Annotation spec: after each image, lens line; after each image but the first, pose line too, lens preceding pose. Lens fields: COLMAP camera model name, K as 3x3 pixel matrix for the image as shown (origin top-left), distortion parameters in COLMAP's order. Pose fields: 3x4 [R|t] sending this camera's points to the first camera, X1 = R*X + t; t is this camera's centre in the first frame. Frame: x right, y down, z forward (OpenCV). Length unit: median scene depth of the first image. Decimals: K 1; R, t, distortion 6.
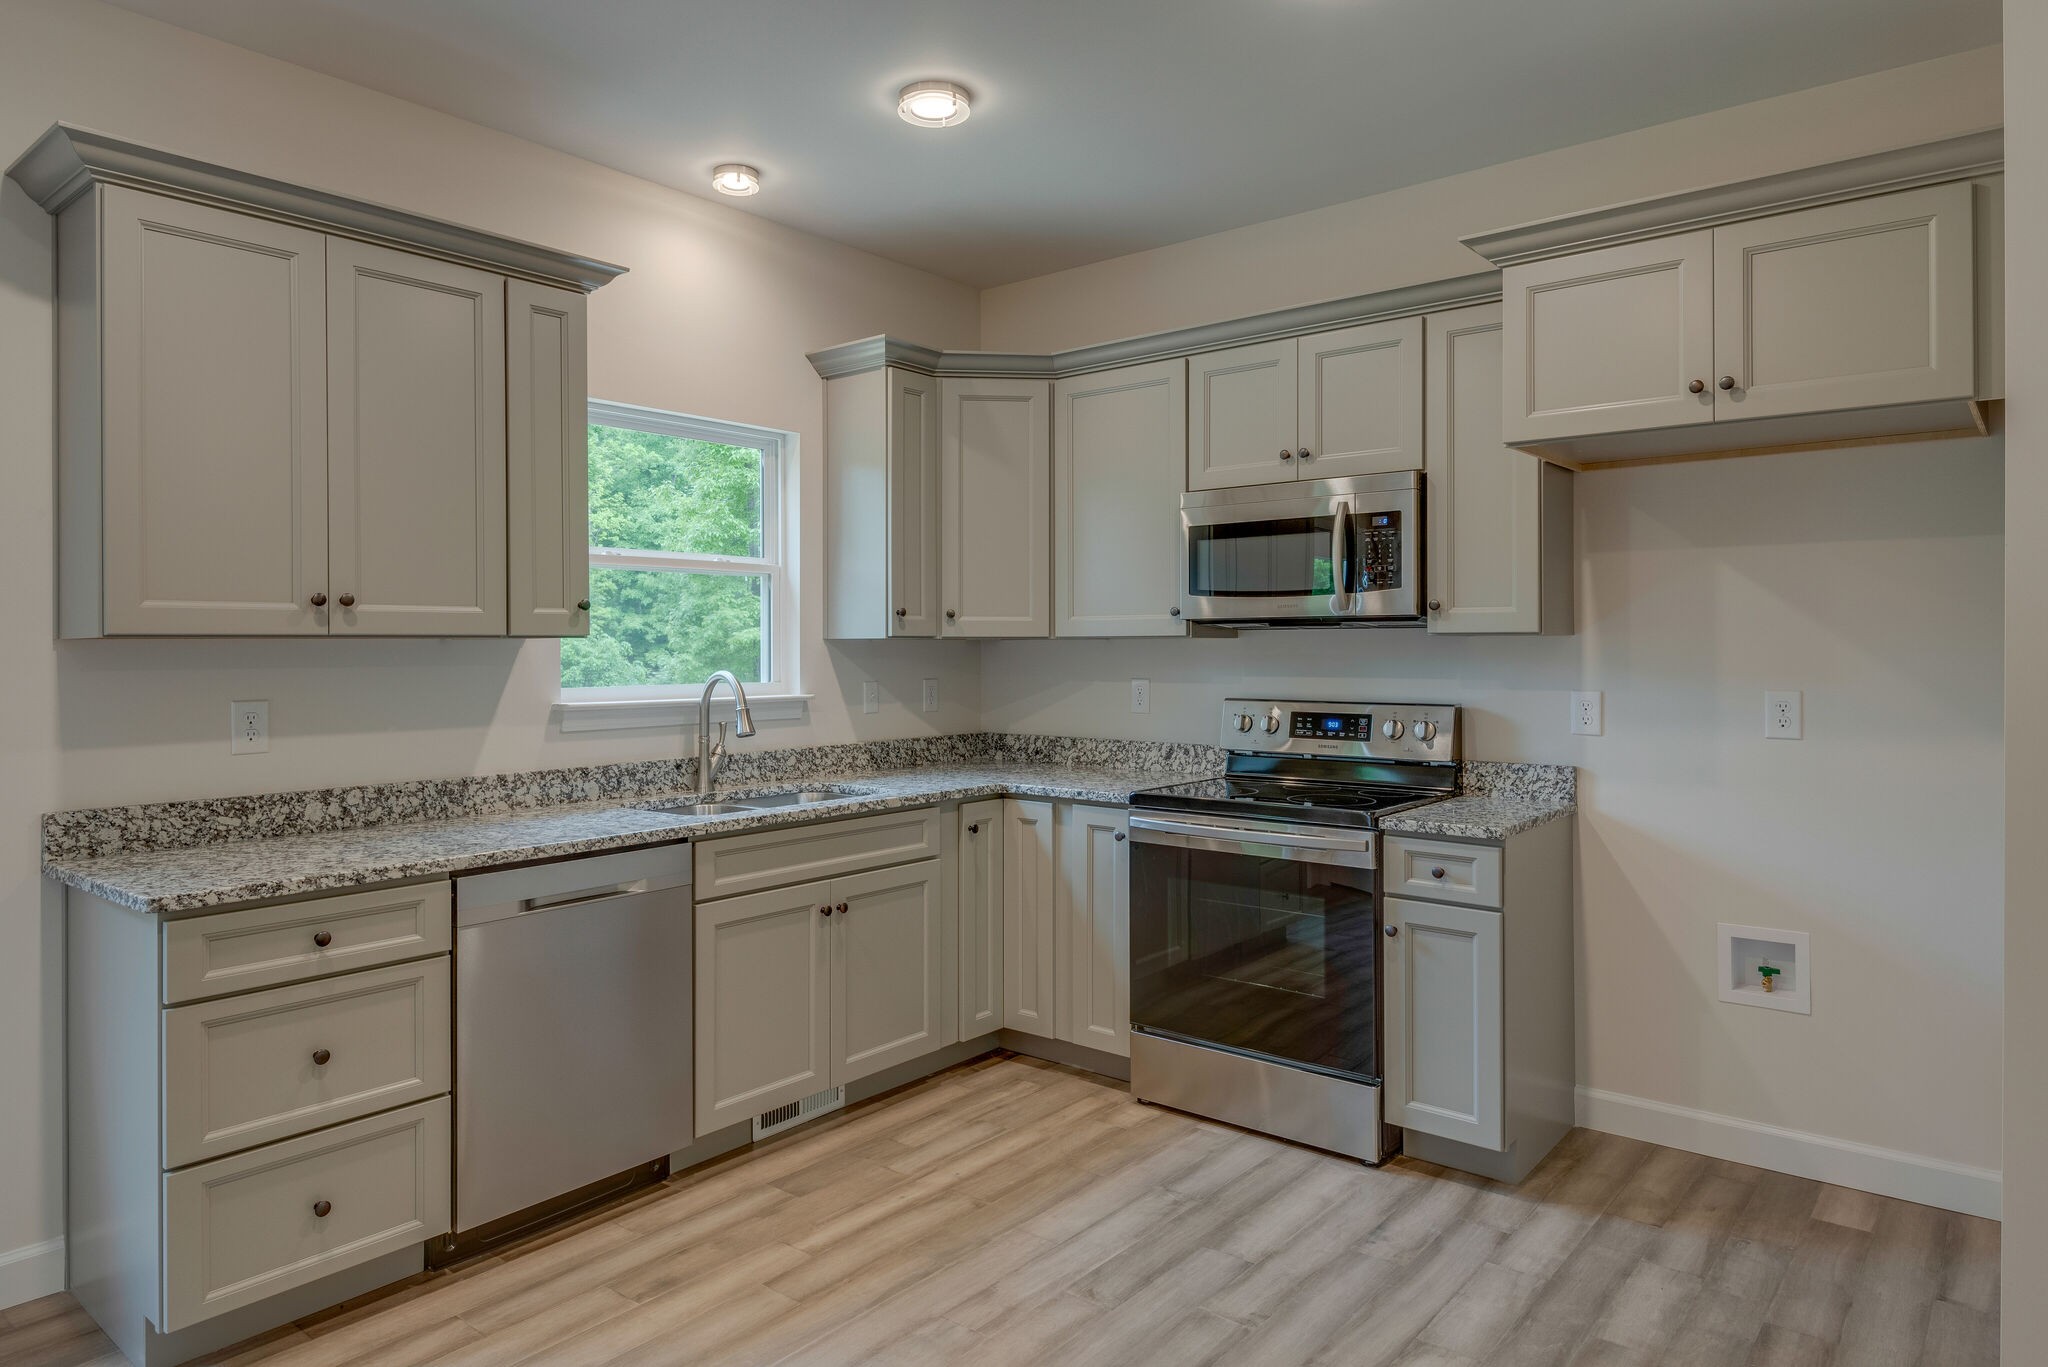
lens RADIAL K [[1264.1, 0, 997.8], [0, 1264.1, 636.1], [0, 0, 1]] dist [0.032001, -0.022464]
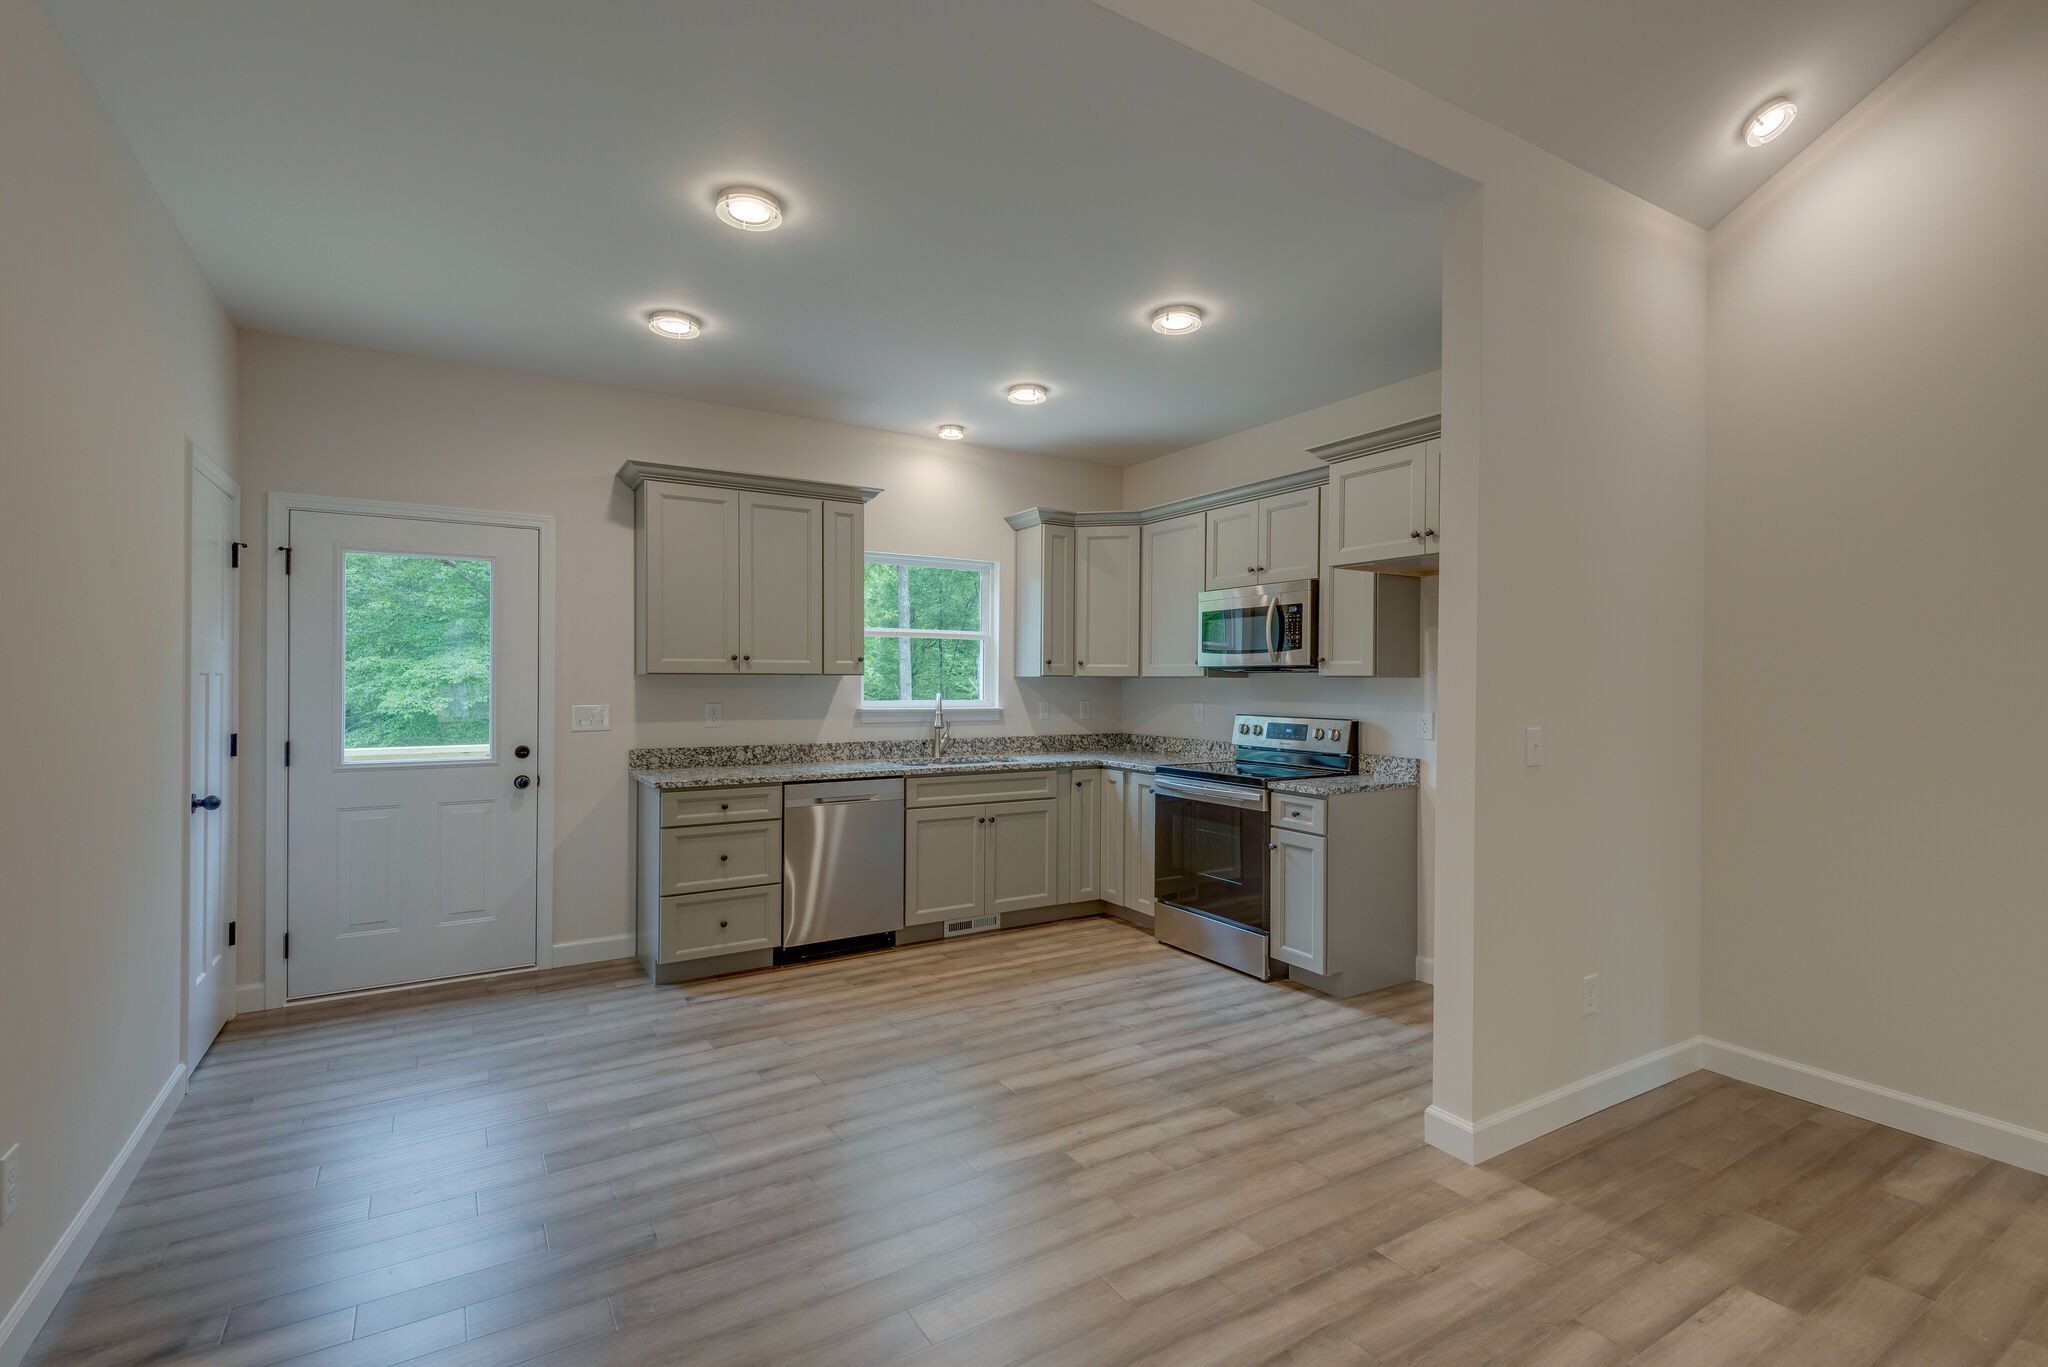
lens RADIAL K [[930.7, 0, 1022.6], [0, 930.7, 679.2], [0, 0, 1]] dist [0.025627, -0.014591]
pose [[0.948696, 0.008664, -0.316071, 0.358042], [-0.006569, 0.999949, 0.007696, -0.005214], [0.316121, -0.005225, 0.948704, -0.297508]]
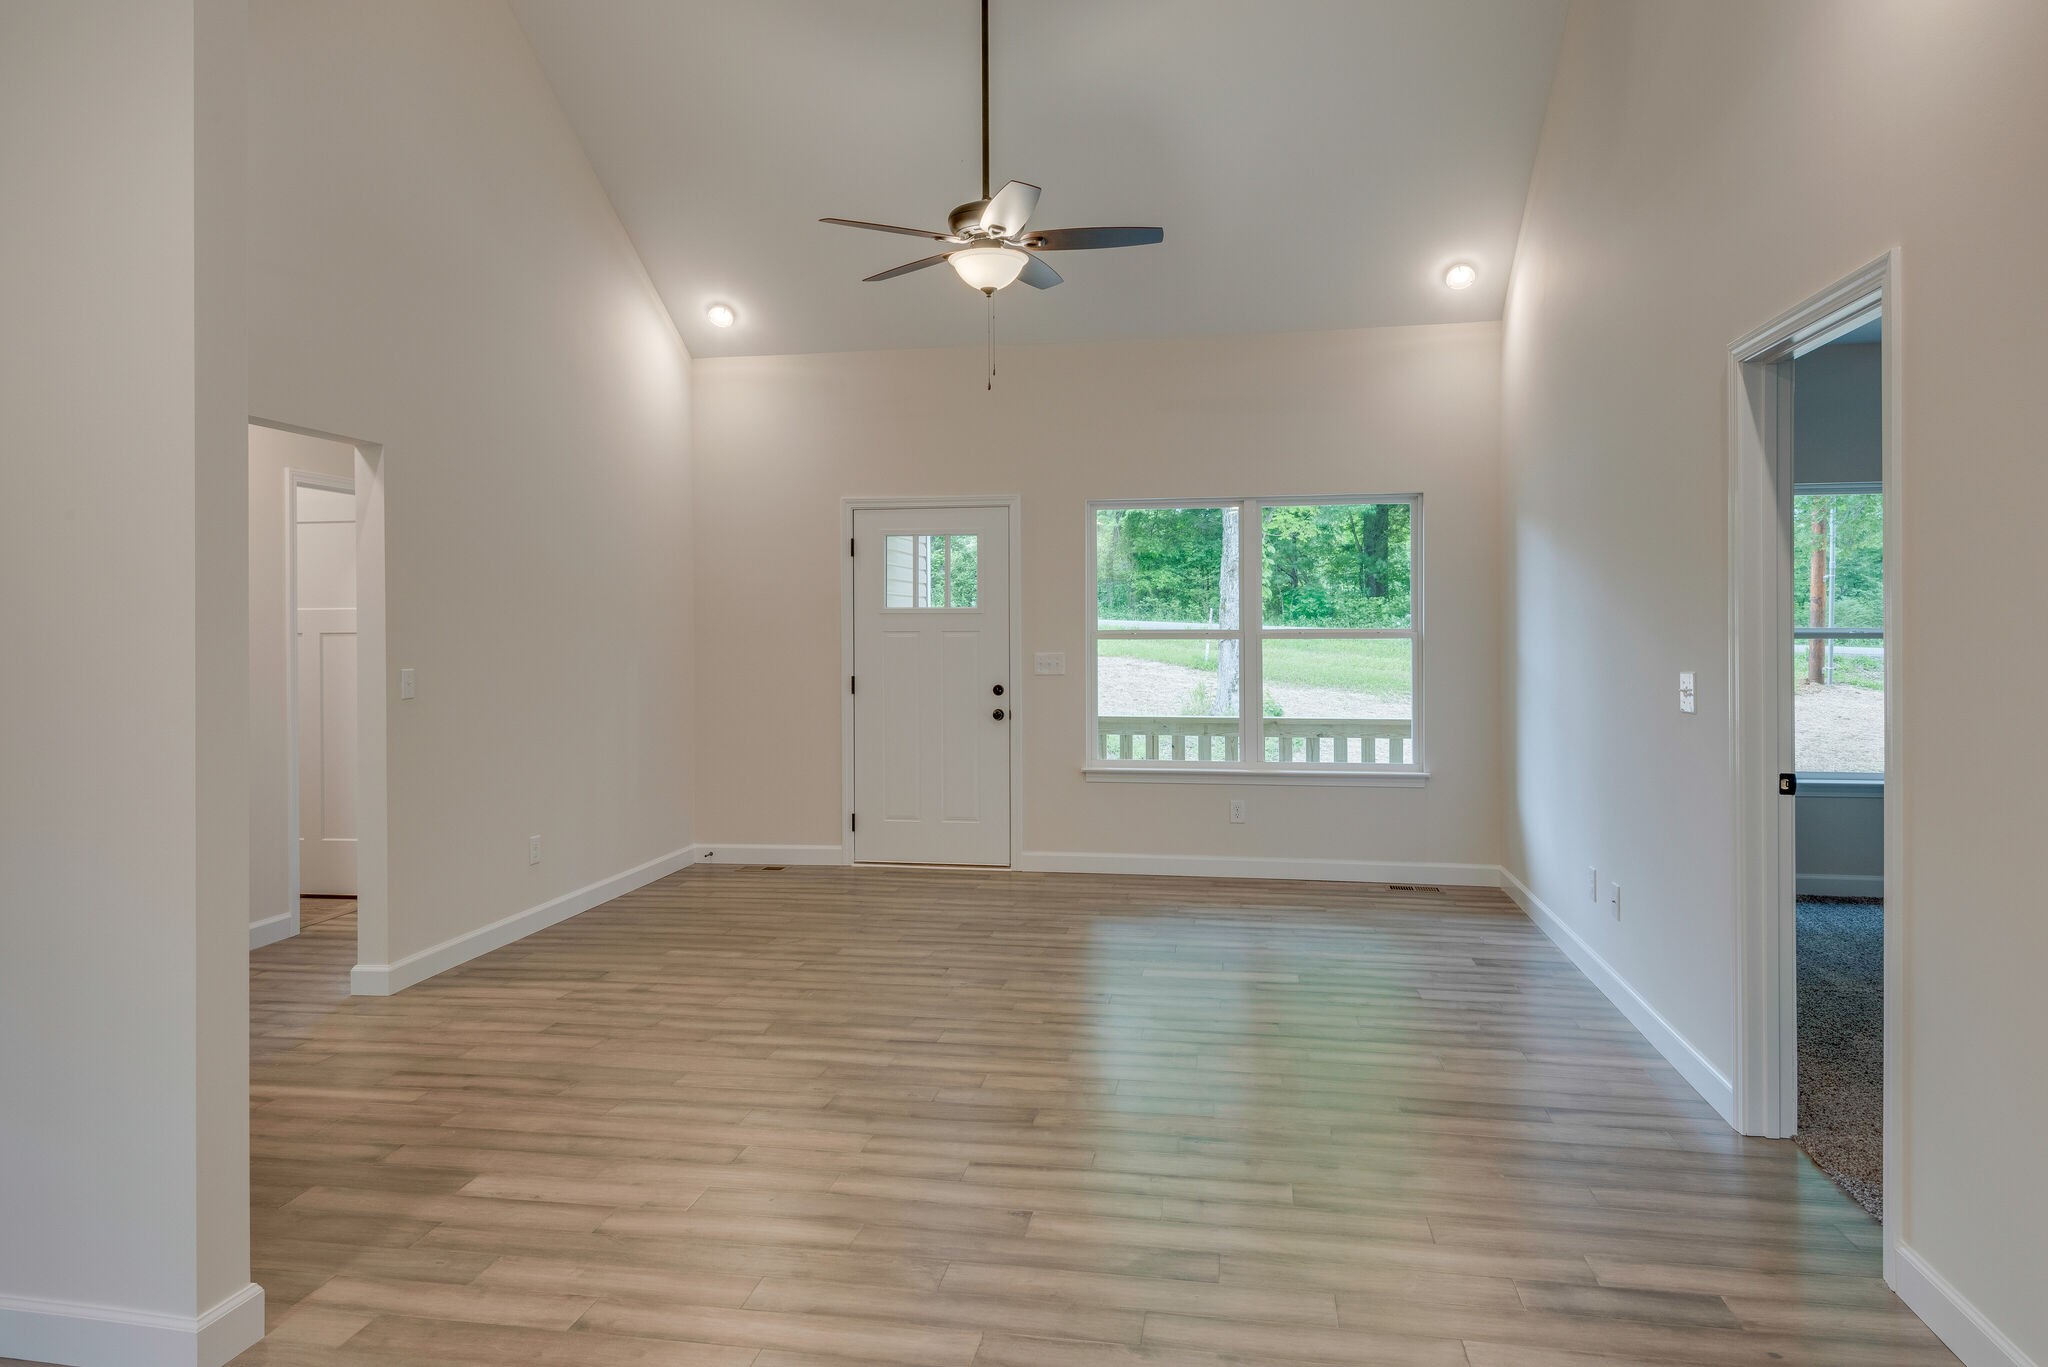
lens RADIAL K [[1264.1, 0, 1008.2], [0, 1264.1, 635.1], [0, 0, 1]] dist [0.032001, -0.022464]
pose [[-0.486889, 0.002081, 0.873461, -0.356982], [0.002624, 0.999996, -0.000920, -0.001918], [-0.873460, 0.001844, -0.486892, 0.511561]]
